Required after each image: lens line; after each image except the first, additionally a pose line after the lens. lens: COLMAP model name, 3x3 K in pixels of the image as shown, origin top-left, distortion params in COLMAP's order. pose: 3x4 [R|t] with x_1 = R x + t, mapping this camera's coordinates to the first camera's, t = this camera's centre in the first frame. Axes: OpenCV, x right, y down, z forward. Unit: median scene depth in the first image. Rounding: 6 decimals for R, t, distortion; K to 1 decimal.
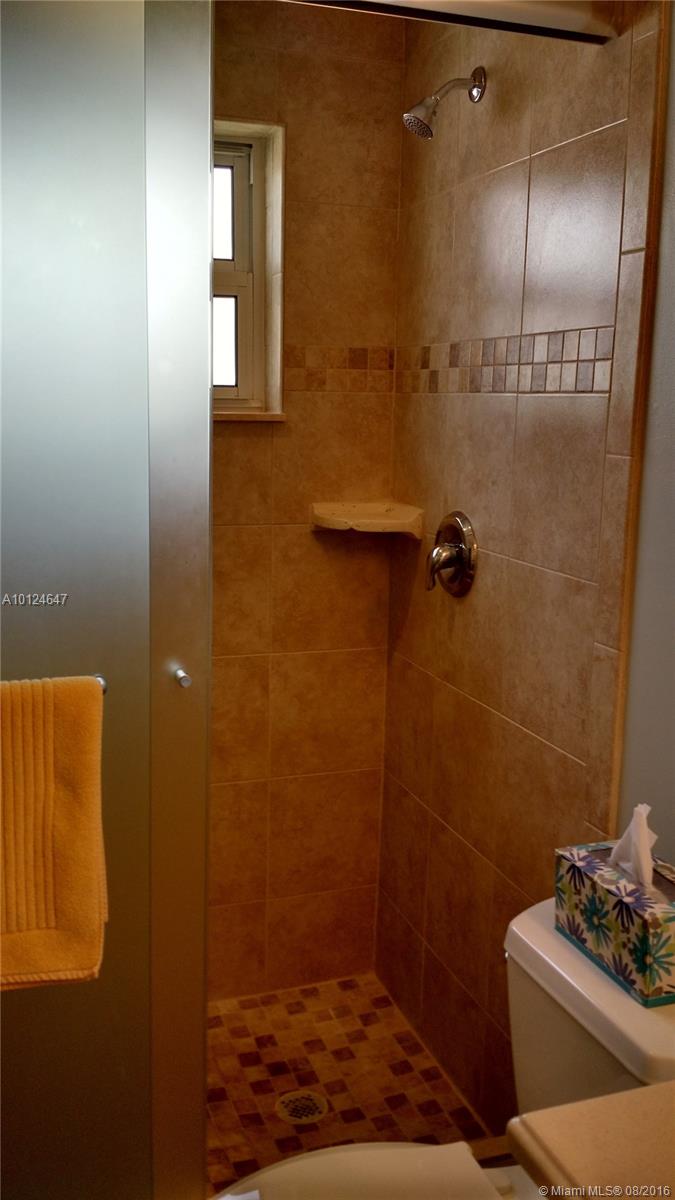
lens RADIAL K [[1088.0, 0, 337.5], [0, 1088.0, 600.0], [0, 0, 1]] dist [0.109220, -0.259925]
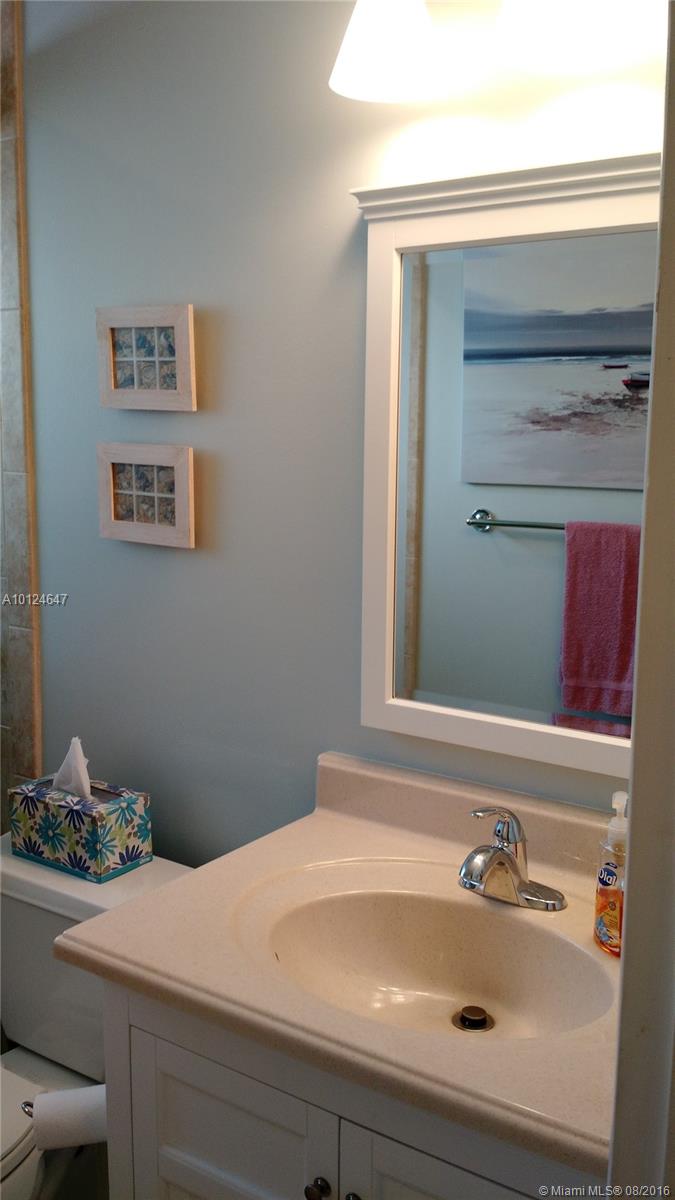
lens RADIAL K [[1088.0, 0, 337.5], [0, 1088.0, 600.0], [0, 0, 1]] dist [0.109220, -0.259925]
pose [[0.800847, -0.086509, 0.592588, -0.230606], [0.103176, 0.994646, 0.005767, 0.048959], [-0.589915, 0.056523, 0.805485, -0.240115]]
